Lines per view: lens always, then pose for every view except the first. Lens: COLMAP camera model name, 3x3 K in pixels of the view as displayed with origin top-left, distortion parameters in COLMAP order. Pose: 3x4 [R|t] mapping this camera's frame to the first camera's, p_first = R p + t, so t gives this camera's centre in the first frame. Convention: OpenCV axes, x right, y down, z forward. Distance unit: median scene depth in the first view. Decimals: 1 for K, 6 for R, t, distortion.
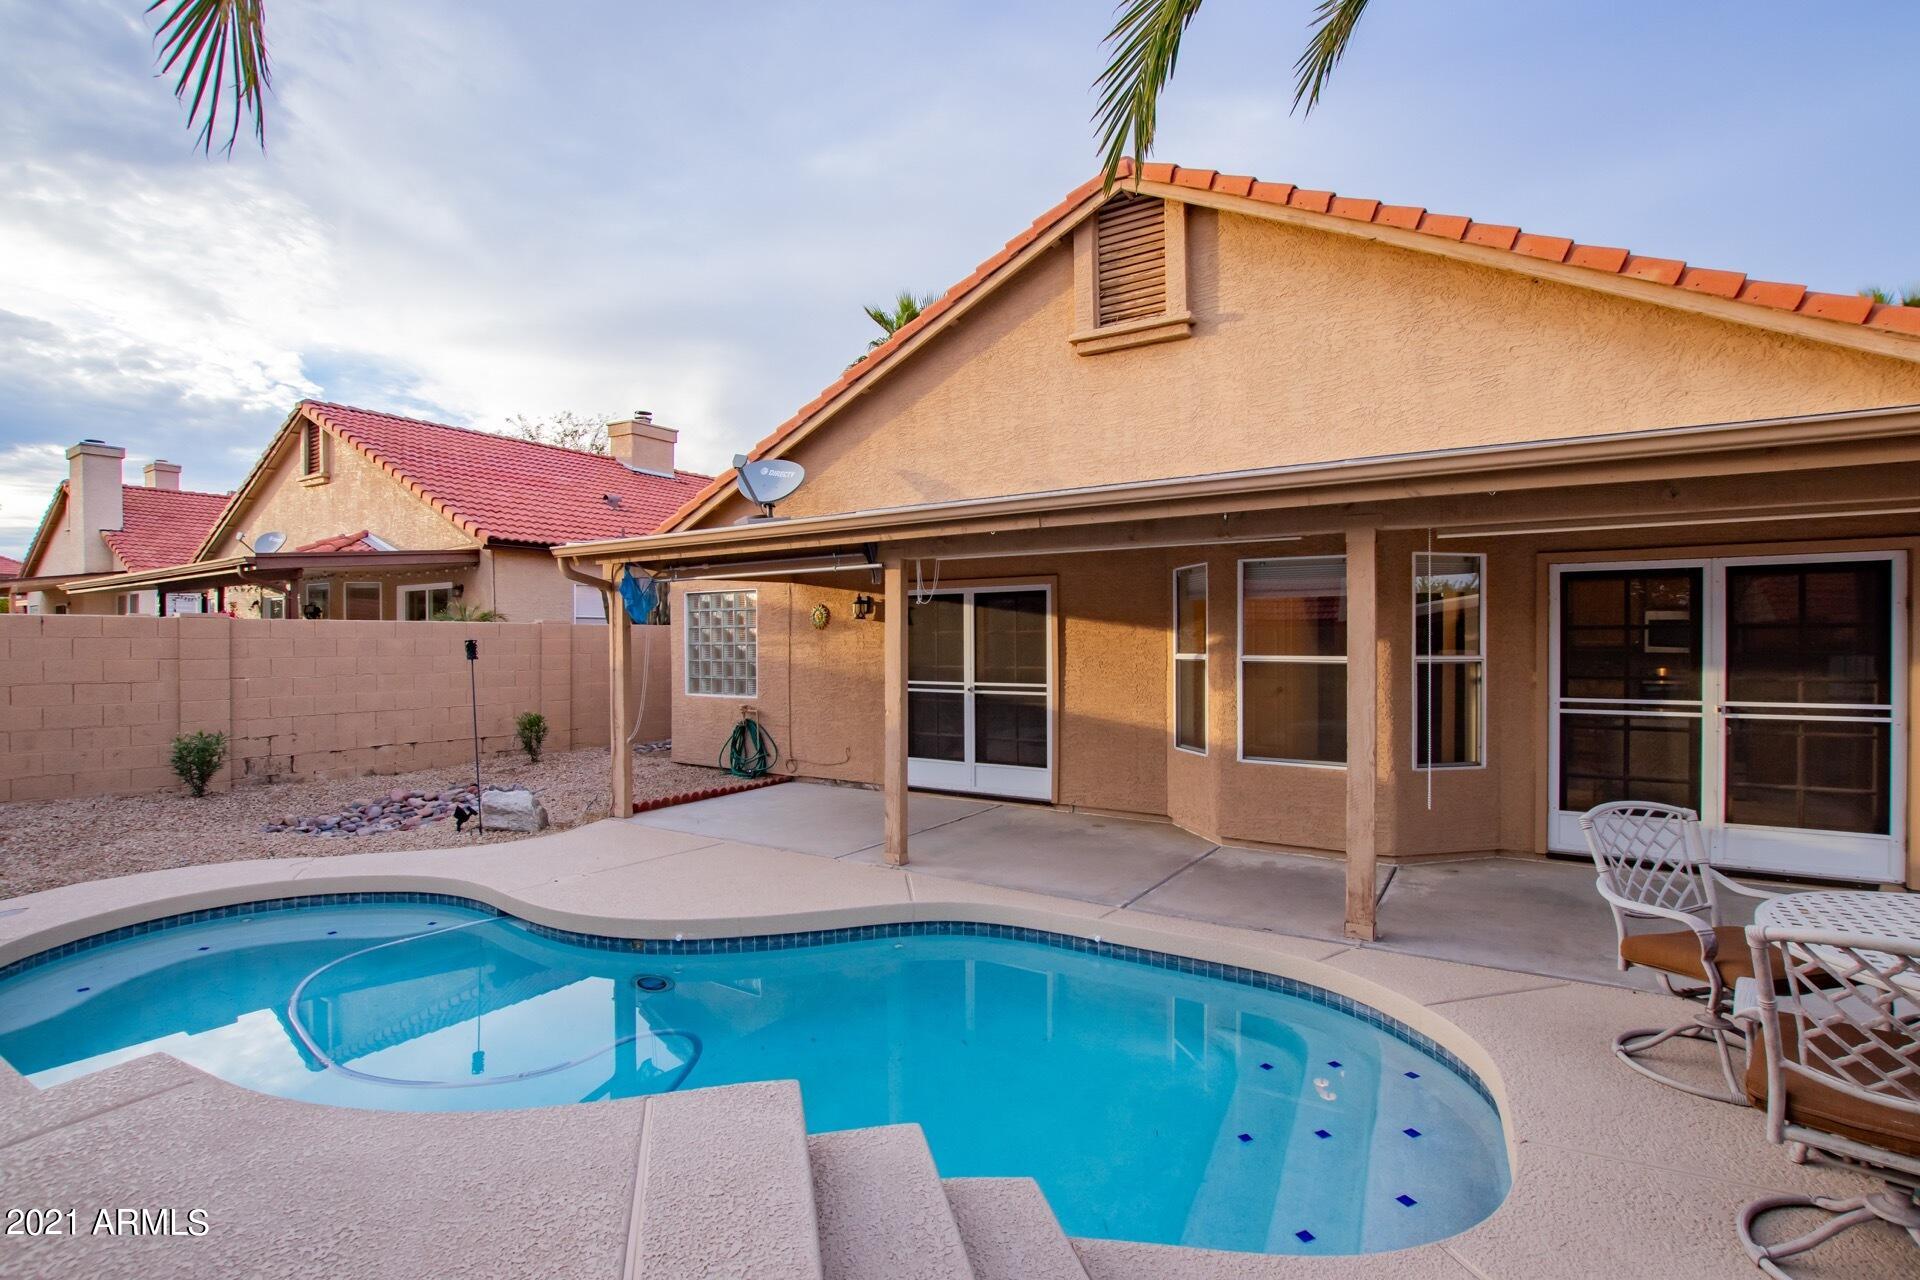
lens RADIAL K [[880.7, 0, 953.3], [0, 880.7, 646.6], [0, 0, 1]] dist [0.006114, 0.000562]
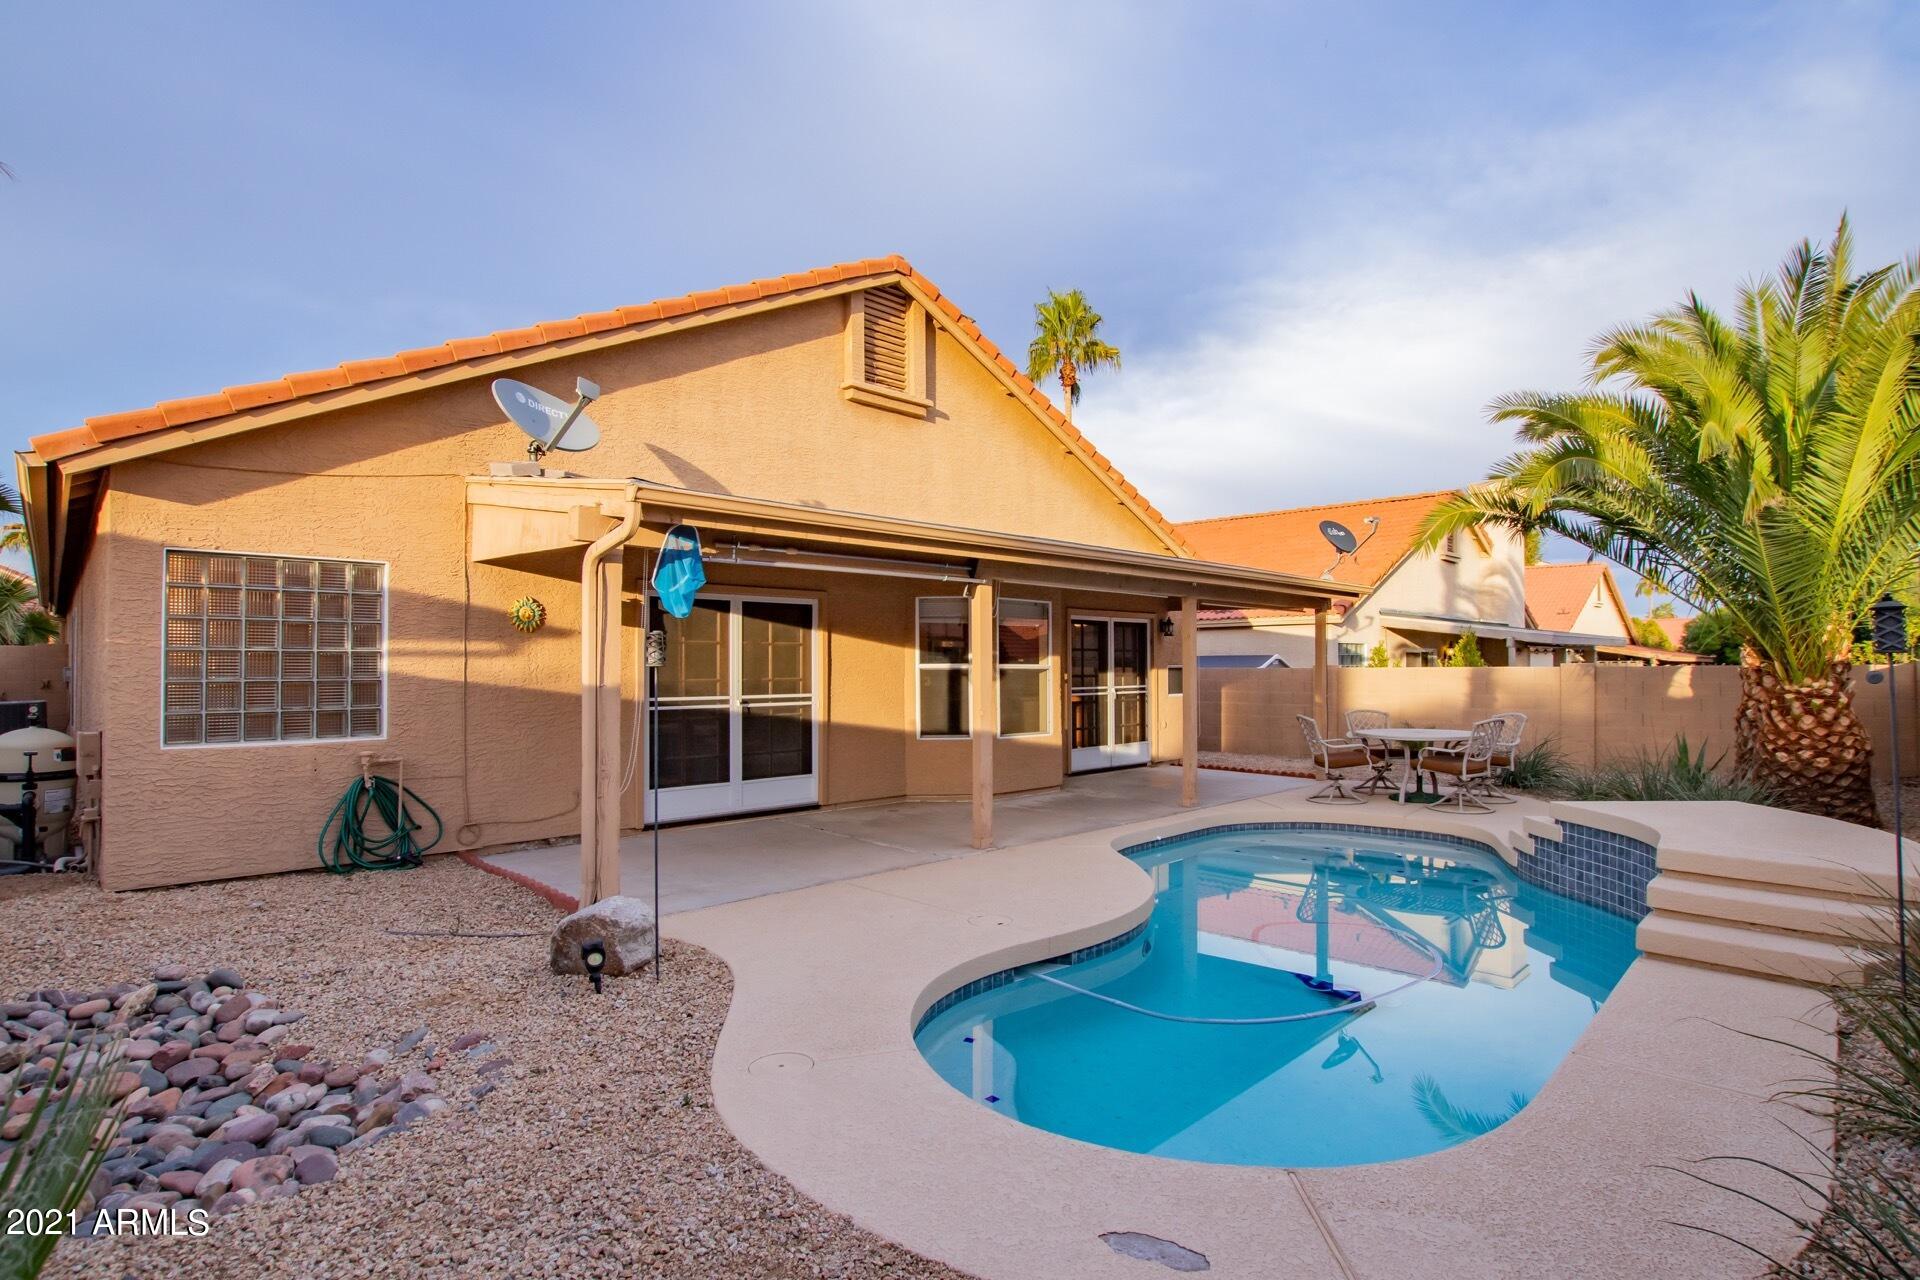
lens RADIAL K [[880.7, 0, 947.8], [0, 880.7, 653.8], [0, 0, 1]] dist [0.006114, 0.000562]
pose [[0.274776, 0.012664, 0.961425, -0.865528], [0.003347, 0.999895, -0.014127, 0.010291], [-0.961502, 0.007100, 0.274705, 0.553585]]
